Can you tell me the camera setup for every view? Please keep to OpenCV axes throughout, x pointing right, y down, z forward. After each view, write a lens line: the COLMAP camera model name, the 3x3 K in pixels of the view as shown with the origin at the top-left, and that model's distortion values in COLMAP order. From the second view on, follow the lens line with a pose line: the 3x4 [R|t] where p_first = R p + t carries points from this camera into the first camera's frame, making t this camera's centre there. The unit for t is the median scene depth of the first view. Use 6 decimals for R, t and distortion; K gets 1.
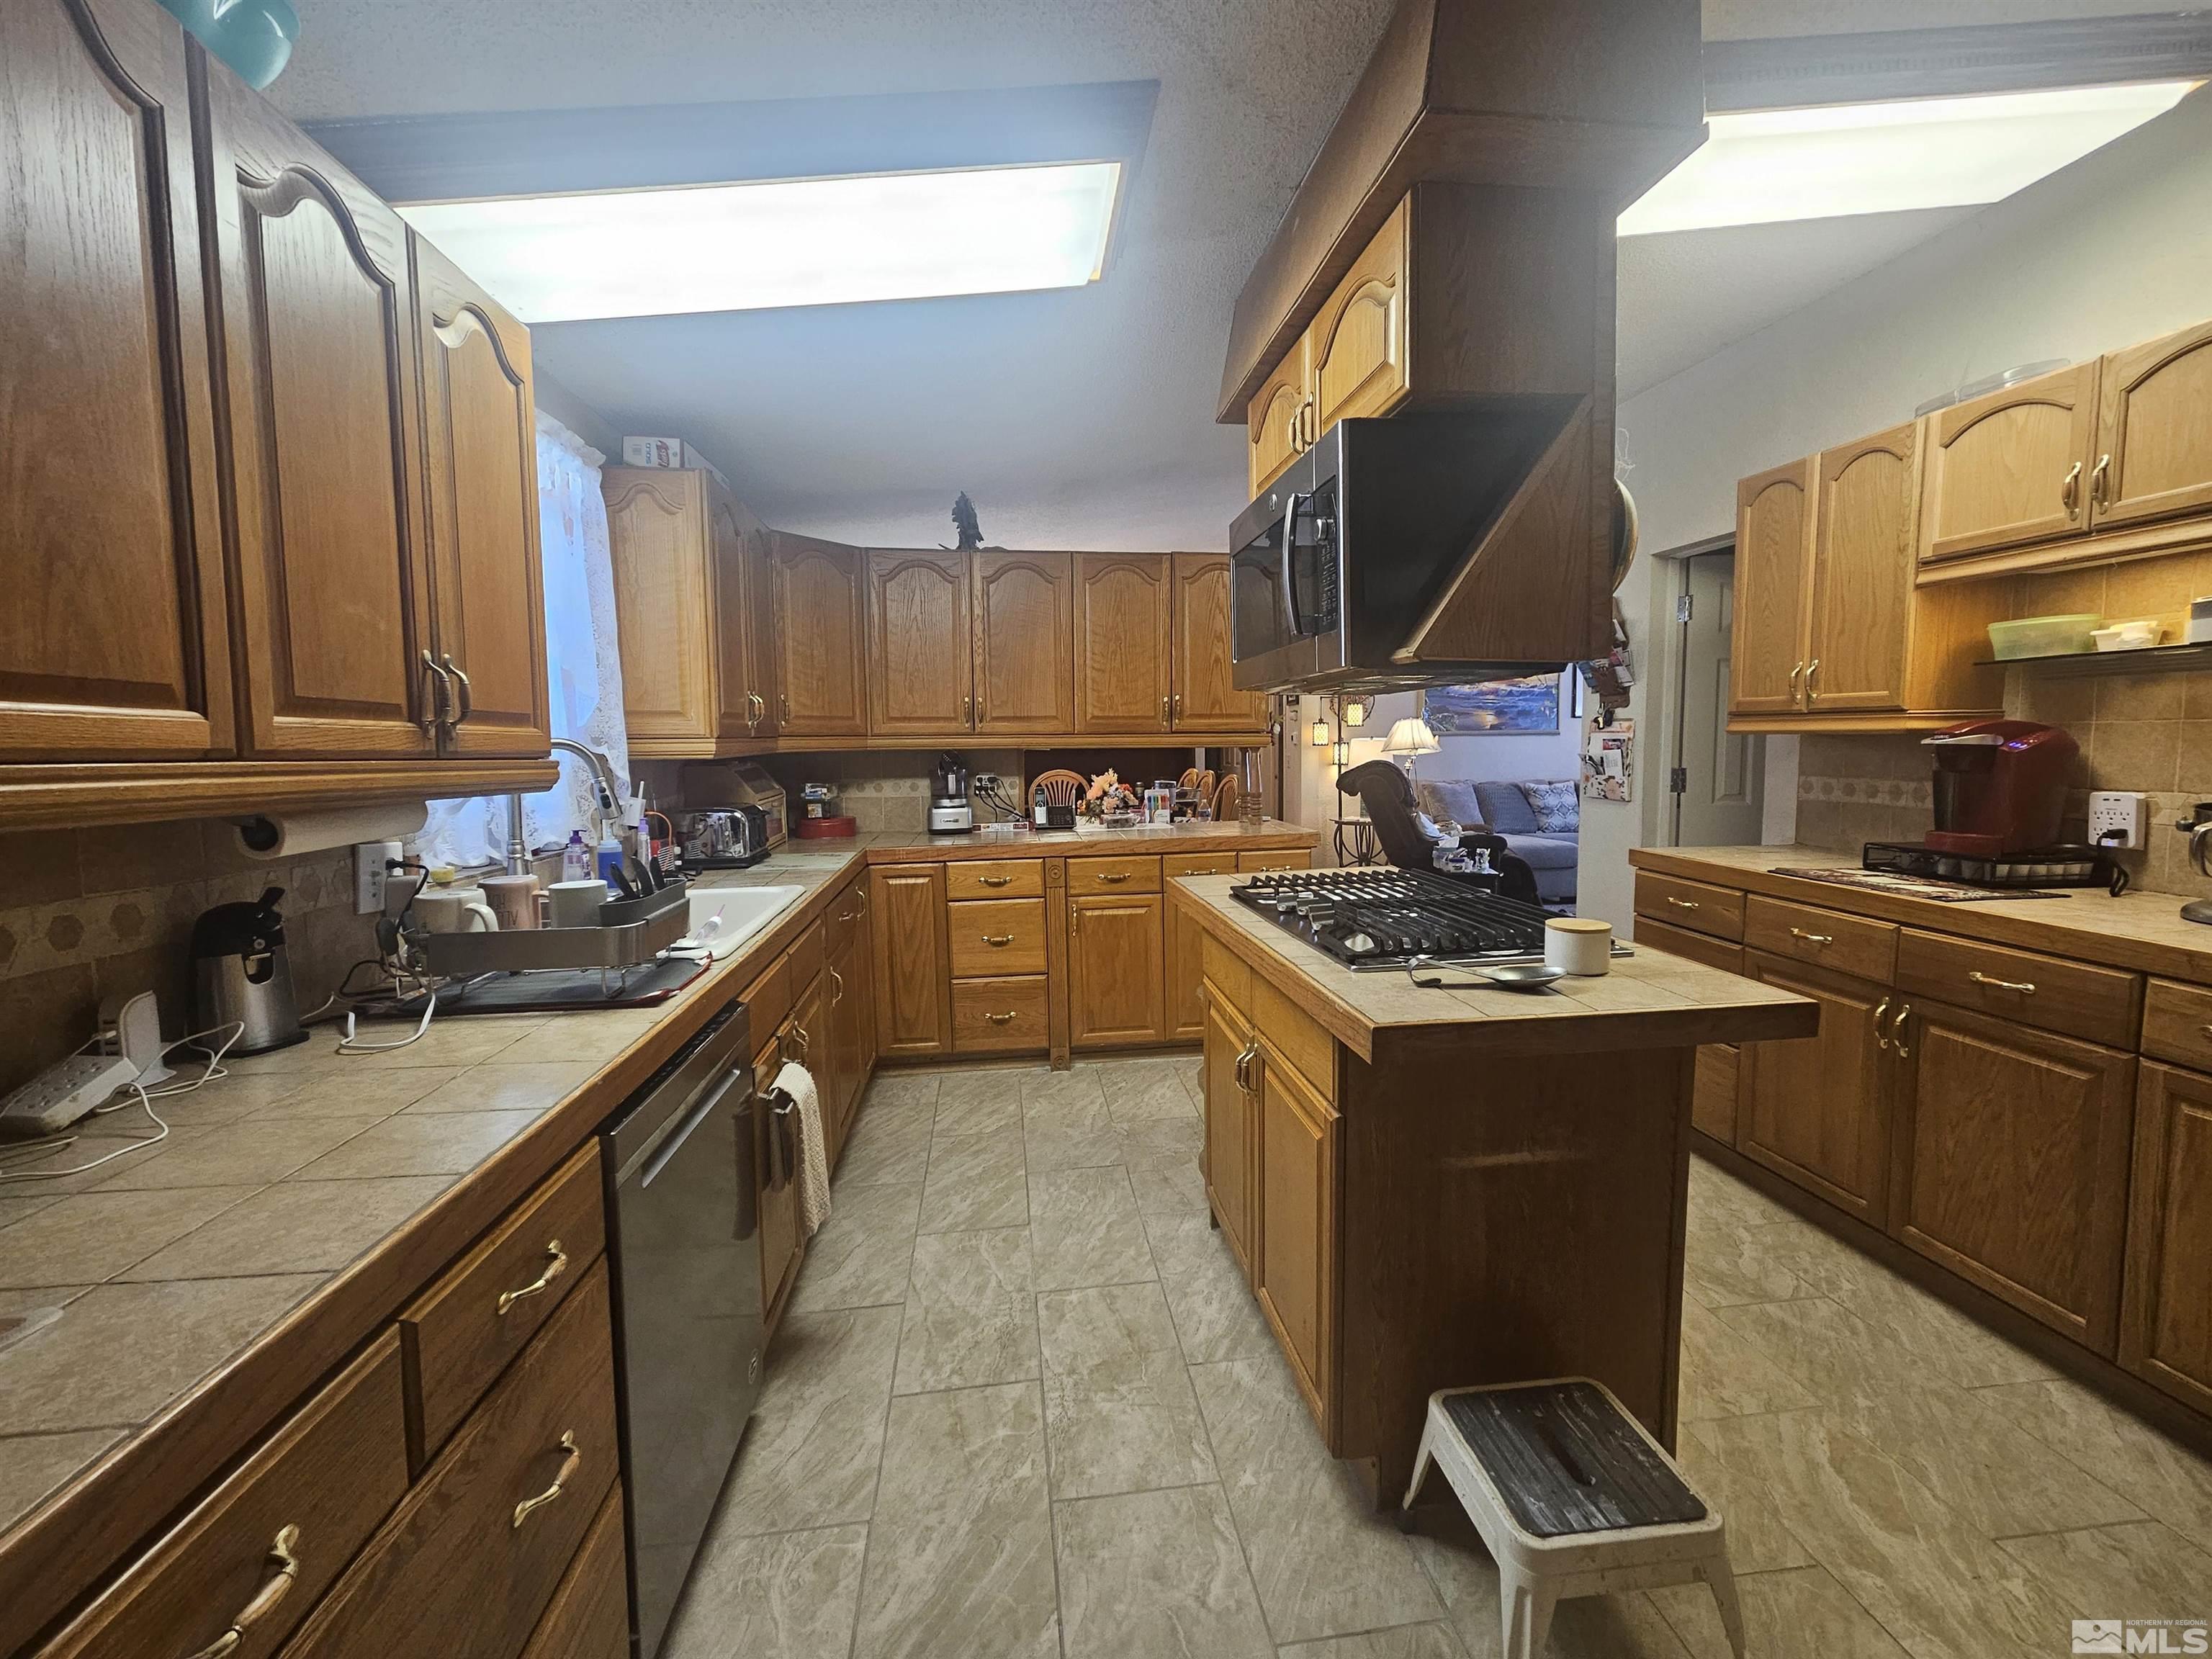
lens RADIAL K [[908.5, 0, 1102.9], [0, 908.5, 815.7], [0, 0, 1]] dist [0.000235, -0.000014]
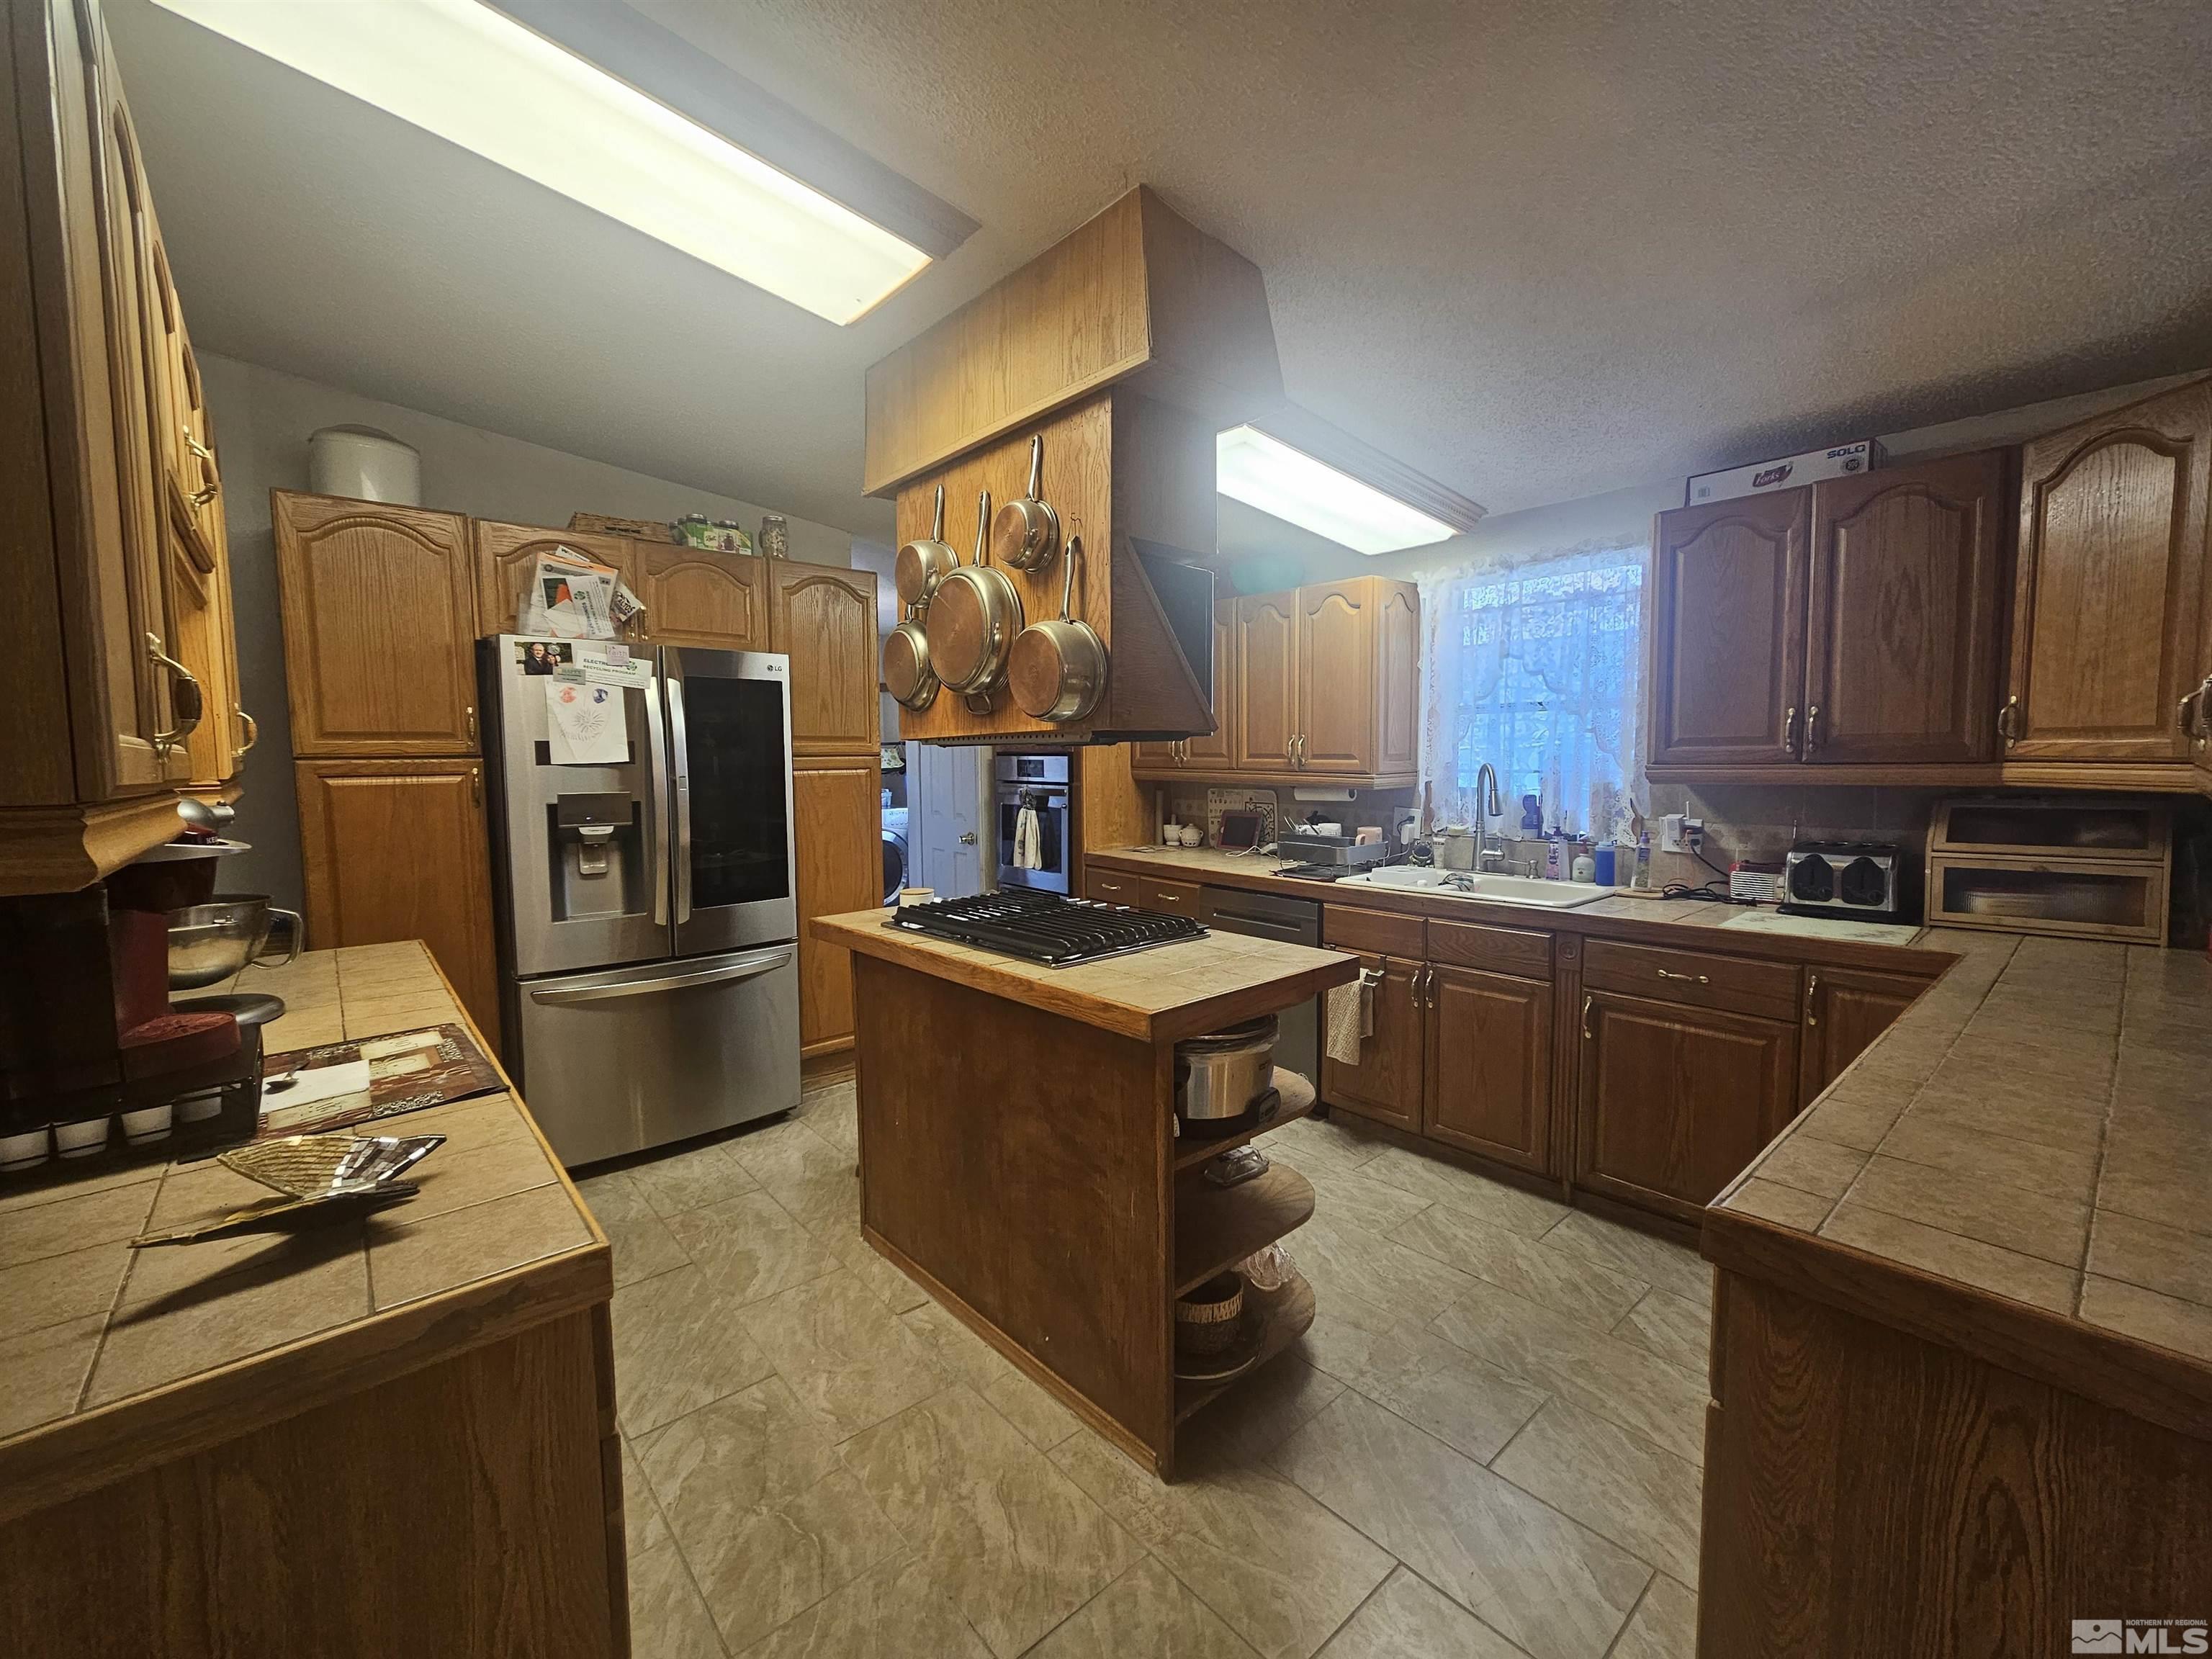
lens RADIAL K [[908.5, 0, 1101.7], [0, 908.5, 822.2], [0, 0, 1]] dist [0.000235, -0.000014]
pose [[-0.823570, 0.062601, -0.563750, 0.758752], [-0.024097, 0.989132, 0.145040, -0.168115], [0.566703, 0.133035, -0.813111, 1.633985]]
